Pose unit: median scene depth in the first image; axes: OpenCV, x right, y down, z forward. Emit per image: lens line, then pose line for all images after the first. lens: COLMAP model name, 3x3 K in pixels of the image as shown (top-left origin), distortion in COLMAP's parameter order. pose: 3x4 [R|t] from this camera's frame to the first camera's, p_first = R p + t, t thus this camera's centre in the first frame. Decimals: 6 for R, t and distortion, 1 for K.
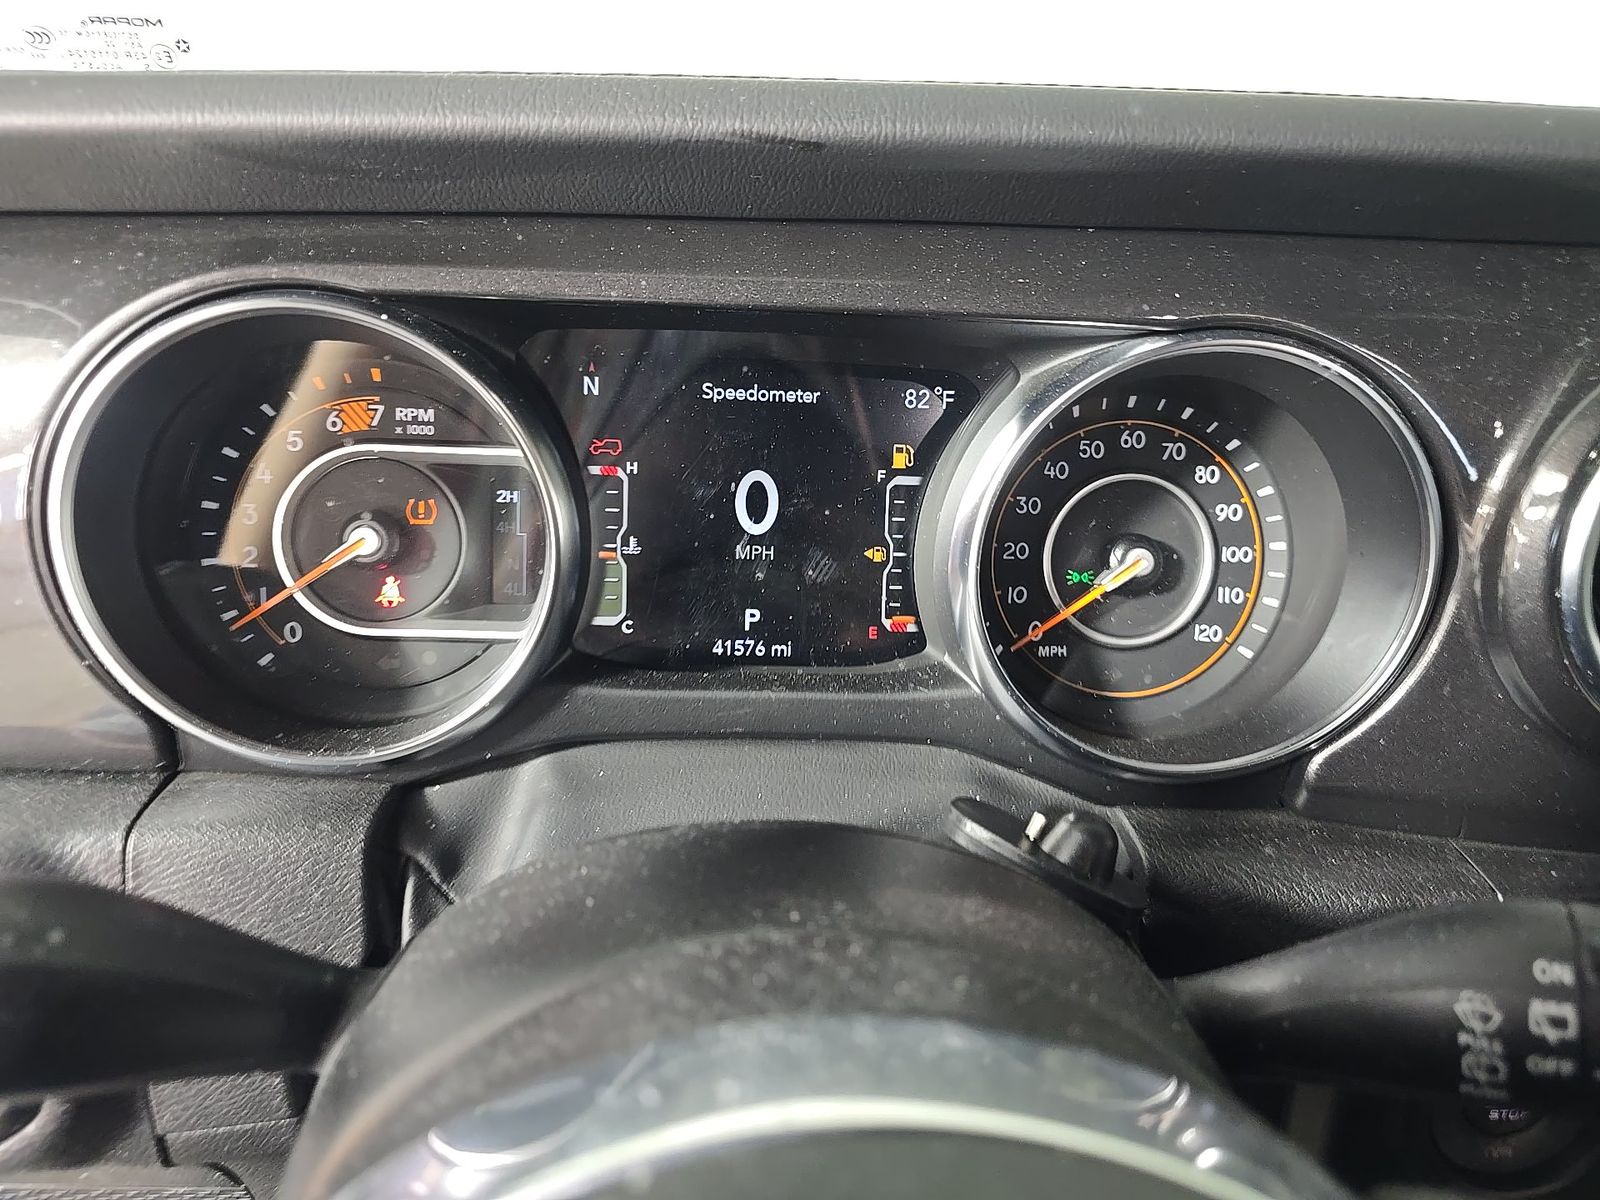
lens RADIAL K [[1101.2, 0, 786.3], [0, 1101.2, 616.5], [0, 0, 1]] dist [0.034830, -0.043555]
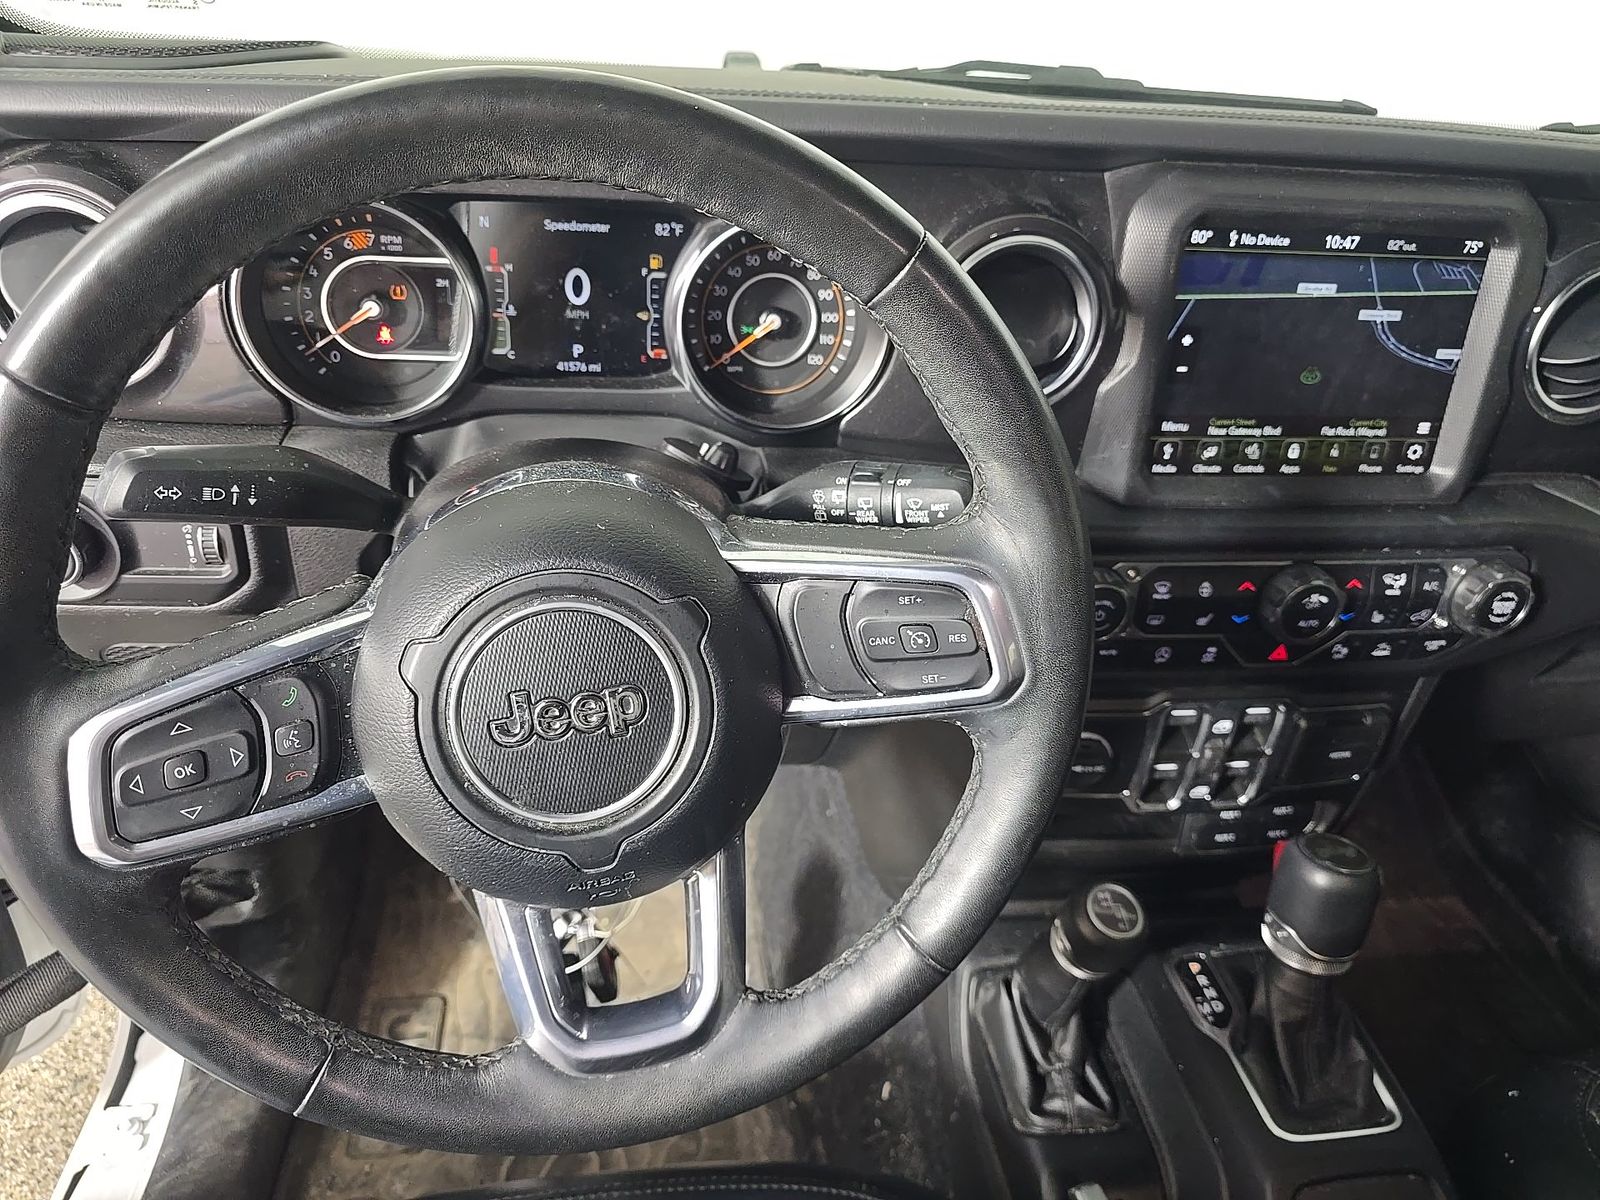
lens RADIAL K [[1101.2, 0, 786.3], [0, 1101.2, 616.5], [0, 0, 1]] dist [0.034830, -0.043555]
pose [[0.997050, -0.014699, 0.075329, 0.186680], [-0.003669, 0.971239, 0.238079, -0.008043], [-0.076662, -0.237653, 0.968320, -1.034514]]
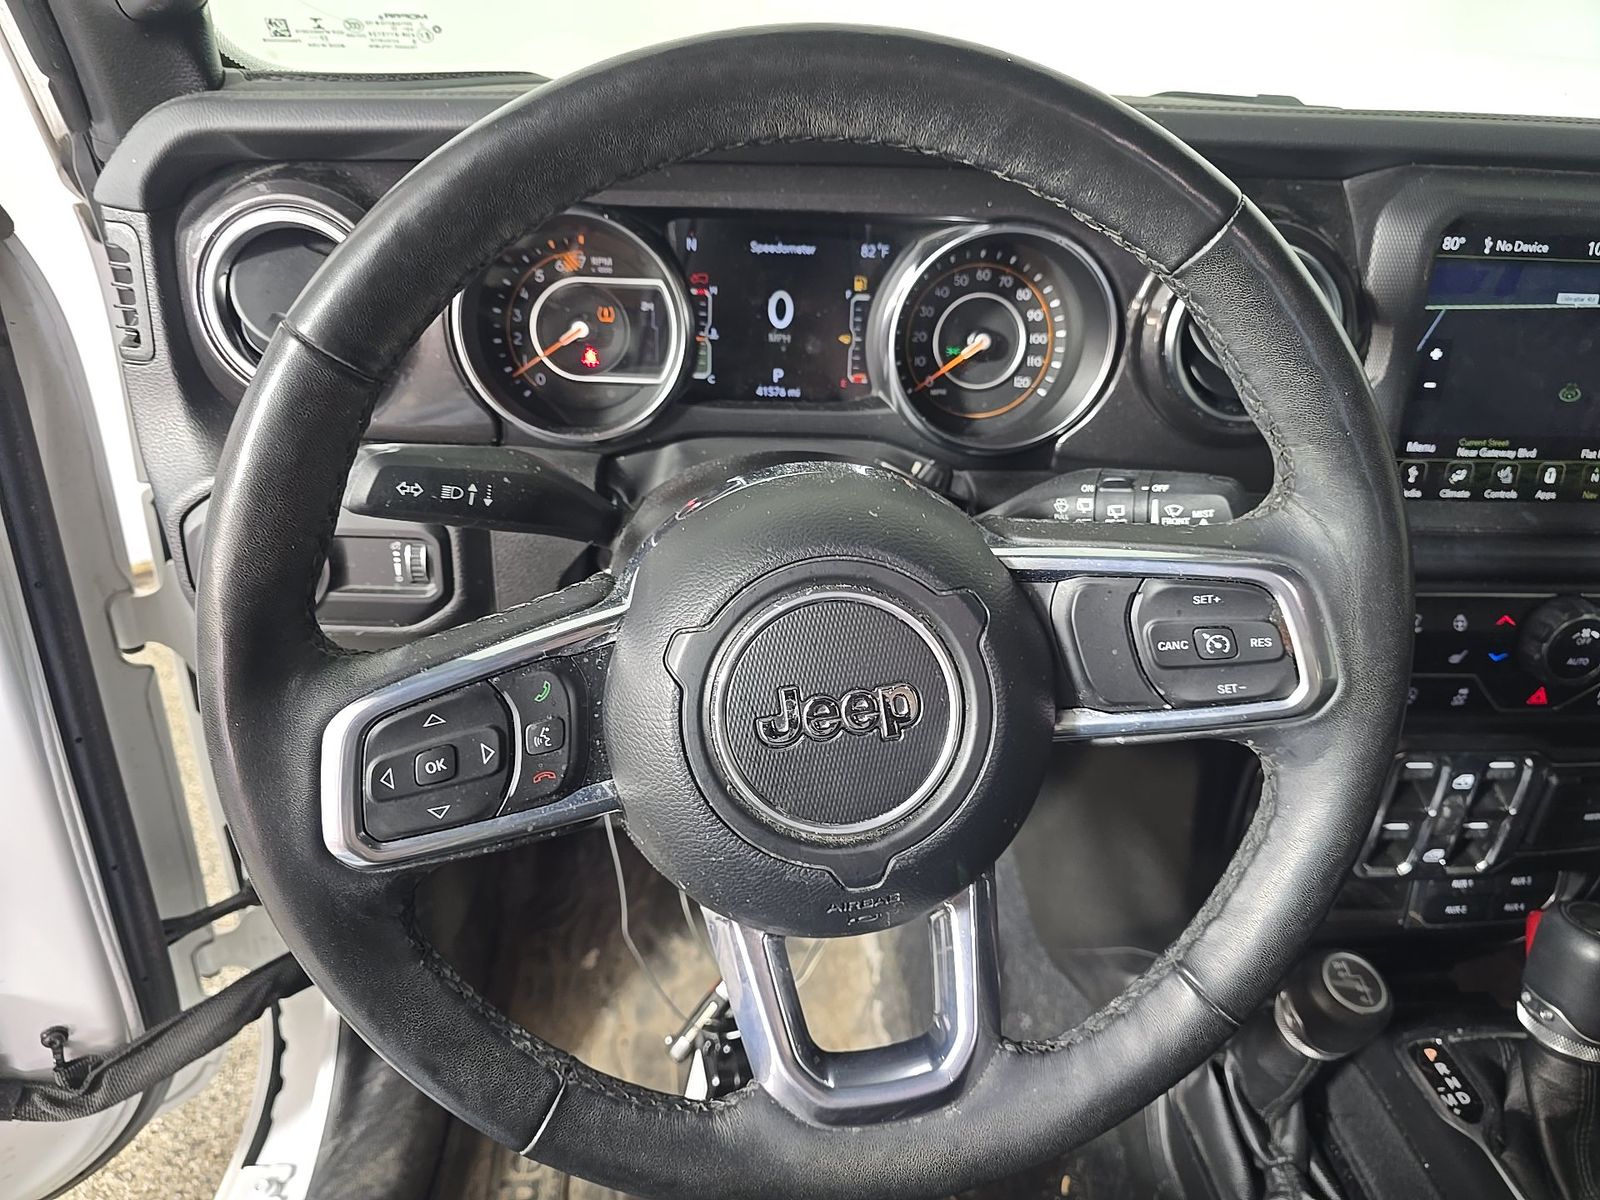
lens RADIAL K [[1101.2, 0, 786.3], [0, 1101.2, 616.5], [0, 0, 1]] dist [0.034830, -0.043555]
pose [[0.999997, -0.000389, 0.002334, -0.023091], [0.000011, 0.987177, 0.159631, 0.113591], [-0.002367, -0.159631, 0.987174, -0.950645]]
